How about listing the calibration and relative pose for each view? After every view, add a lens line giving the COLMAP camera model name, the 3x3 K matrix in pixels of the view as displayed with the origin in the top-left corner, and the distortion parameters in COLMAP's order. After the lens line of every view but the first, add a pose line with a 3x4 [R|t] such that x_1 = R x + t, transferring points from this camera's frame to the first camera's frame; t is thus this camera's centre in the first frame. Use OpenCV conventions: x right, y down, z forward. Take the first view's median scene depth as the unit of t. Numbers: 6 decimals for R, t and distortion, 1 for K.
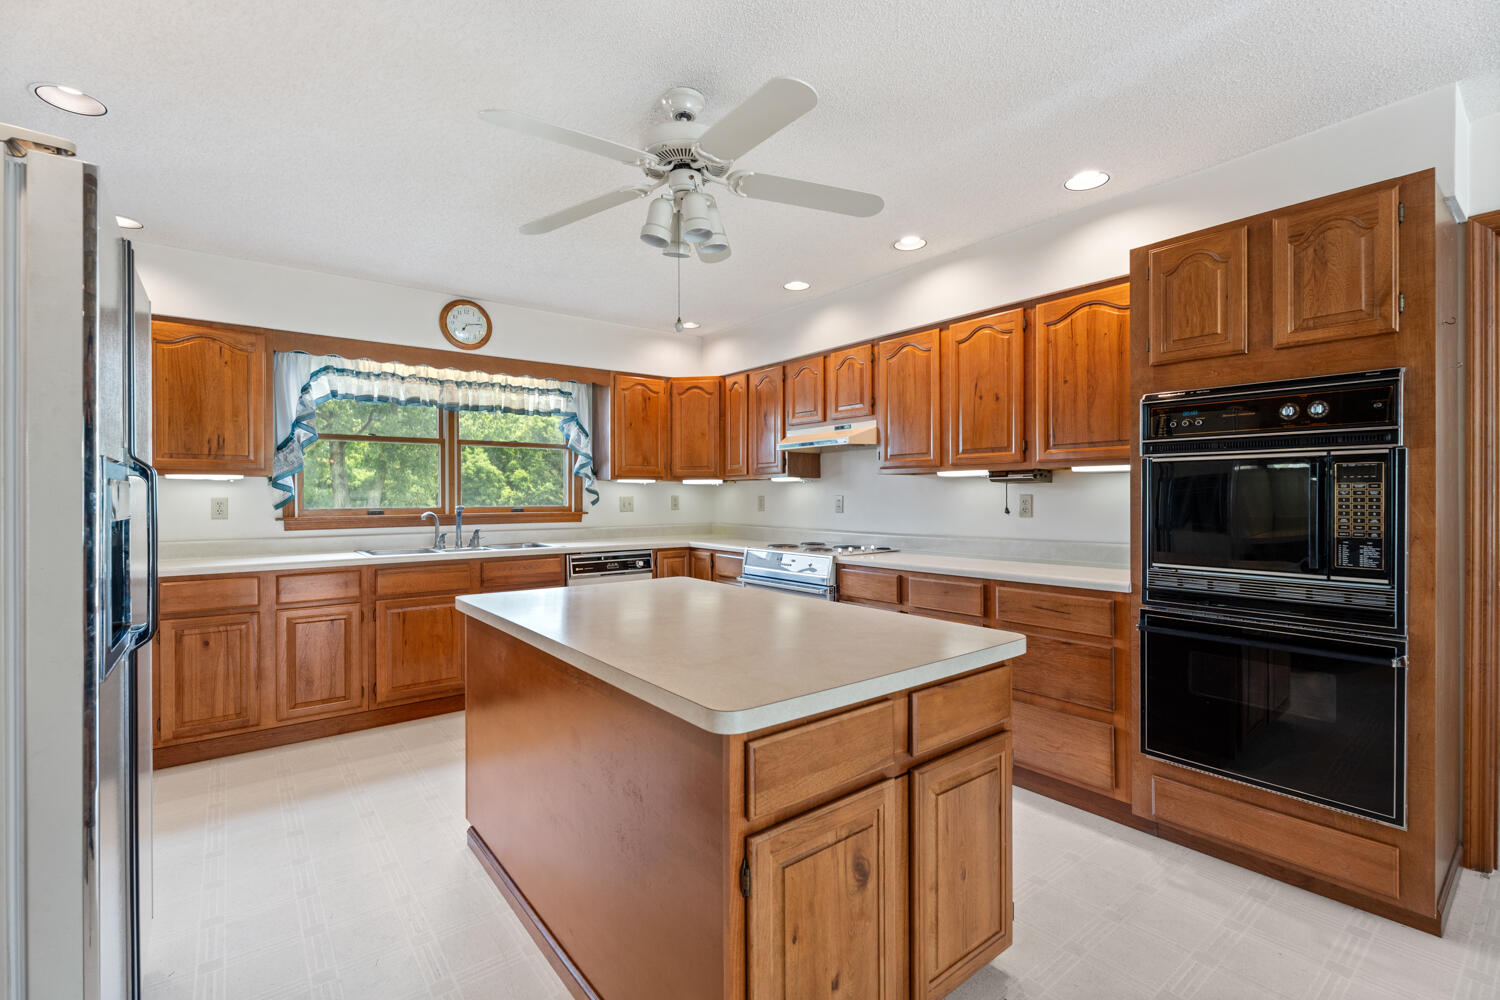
lens RADIAL K [[663.9, 0, 753.0], [0, 663.9, 497.5], [0, 0, 1]] dist [0.000201, -0.000017]
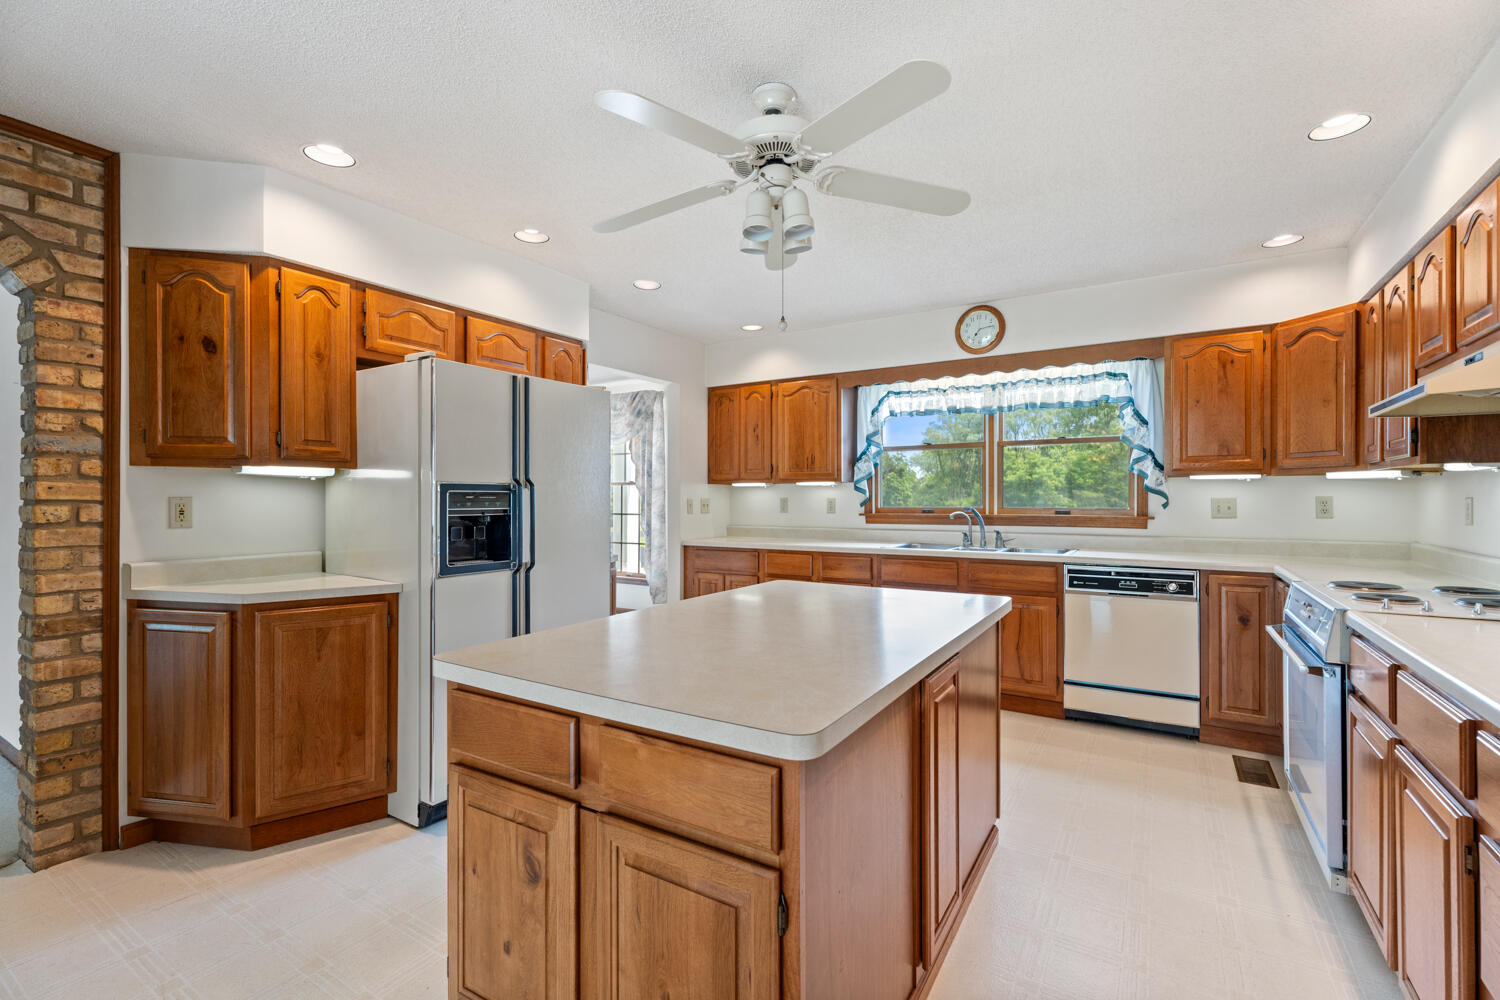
lens RADIAL K [[663.9, 0, 753.0], [0, 663.9, 497.5], [0, 0, 1]] dist [0.000201, -0.000017]
pose [[0.341755, 0.002828, -0.939785, 0.435494], [-0.002060, 0.999995, 0.002260, -0.003282], [0.939787, 0.001163, 0.341759, 0.341480]]
